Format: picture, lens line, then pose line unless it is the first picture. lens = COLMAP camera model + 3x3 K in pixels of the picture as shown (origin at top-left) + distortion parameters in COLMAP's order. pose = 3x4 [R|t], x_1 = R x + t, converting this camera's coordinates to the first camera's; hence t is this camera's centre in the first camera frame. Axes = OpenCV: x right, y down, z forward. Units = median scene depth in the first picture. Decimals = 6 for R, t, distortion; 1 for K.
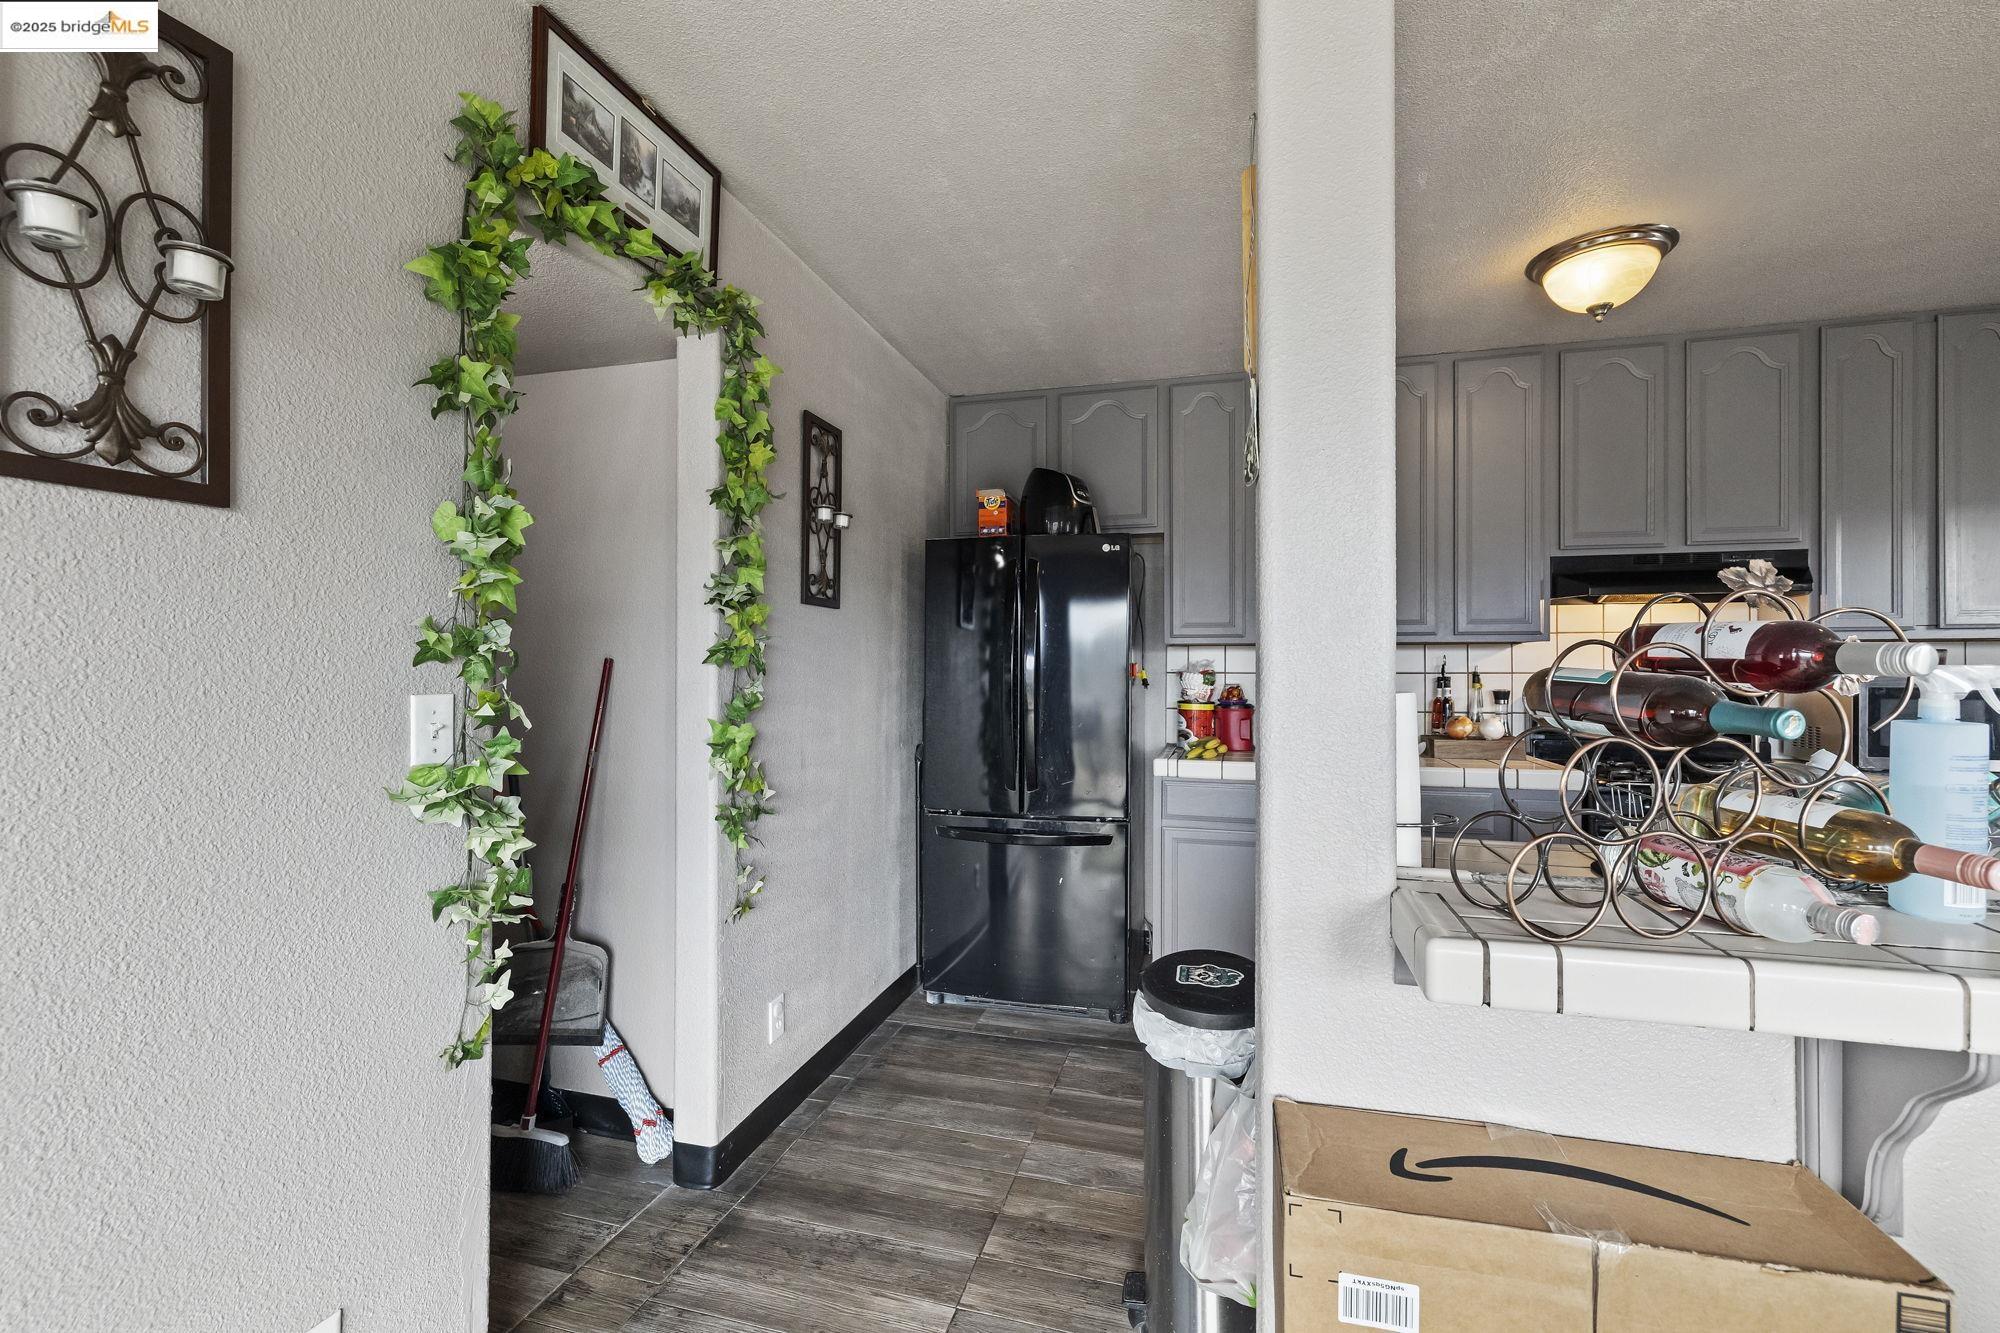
lens RADIAL K [[858.3, 0, 1000.5], [0, 858.3, 663.9], [0, 0, 1]] dist [-0.000334, 0.000595]
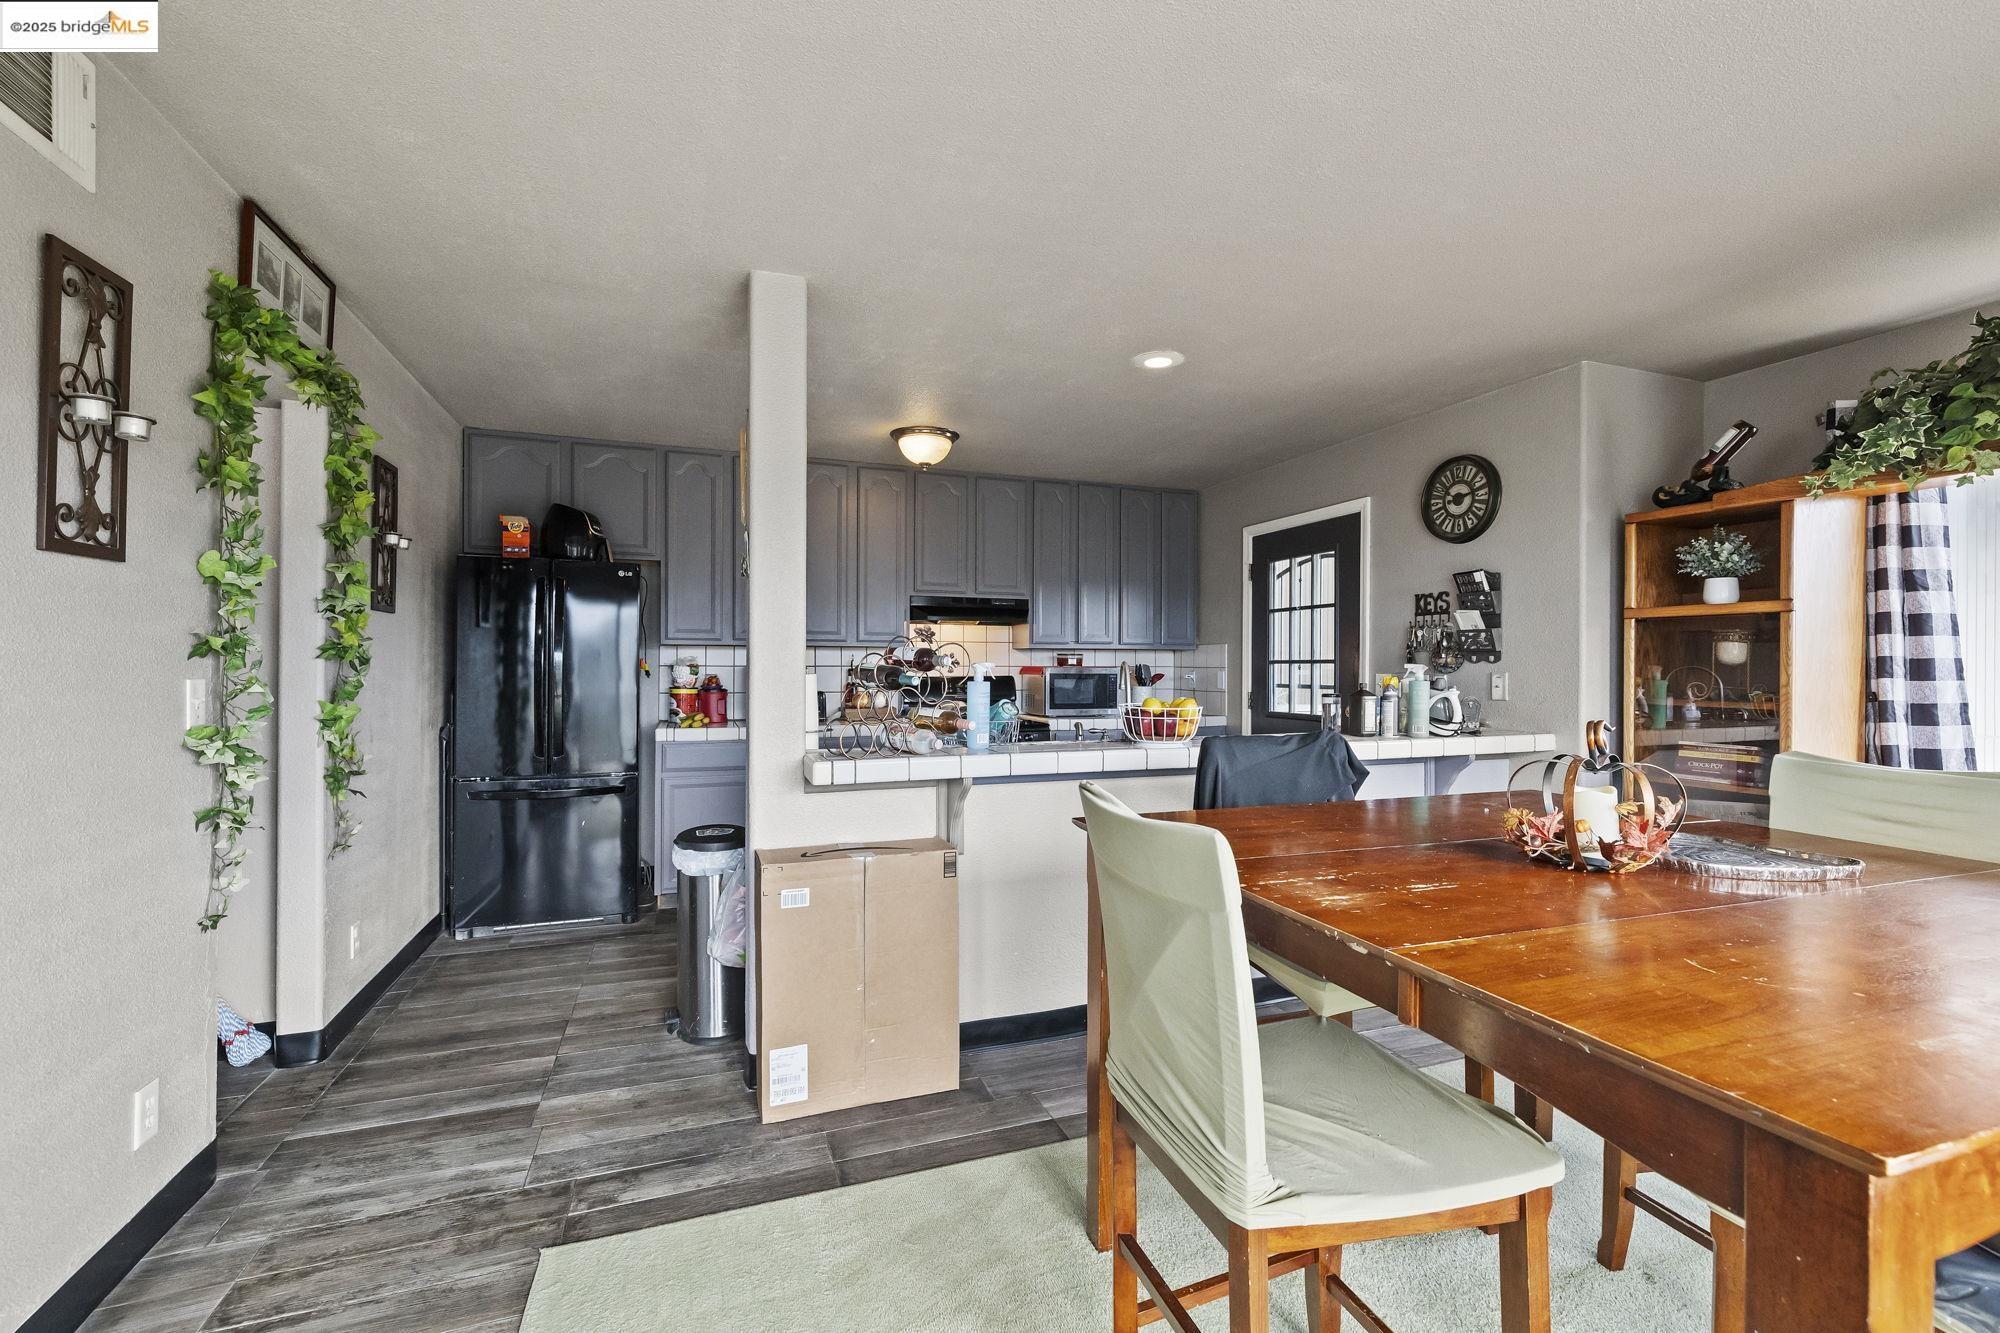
lens RADIAL K [[858.3, 0, 1000.5], [0, 858.3, 663.9], [0, 0, 1]] dist [-0.000334, 0.000595]
pose [[0.816384, 0.001859, 0.577506, -0.192735], [-0.005965, 0.999969, 0.005214, -0.003501], [-0.577479, -0.007702, 0.816370, -0.510925]]
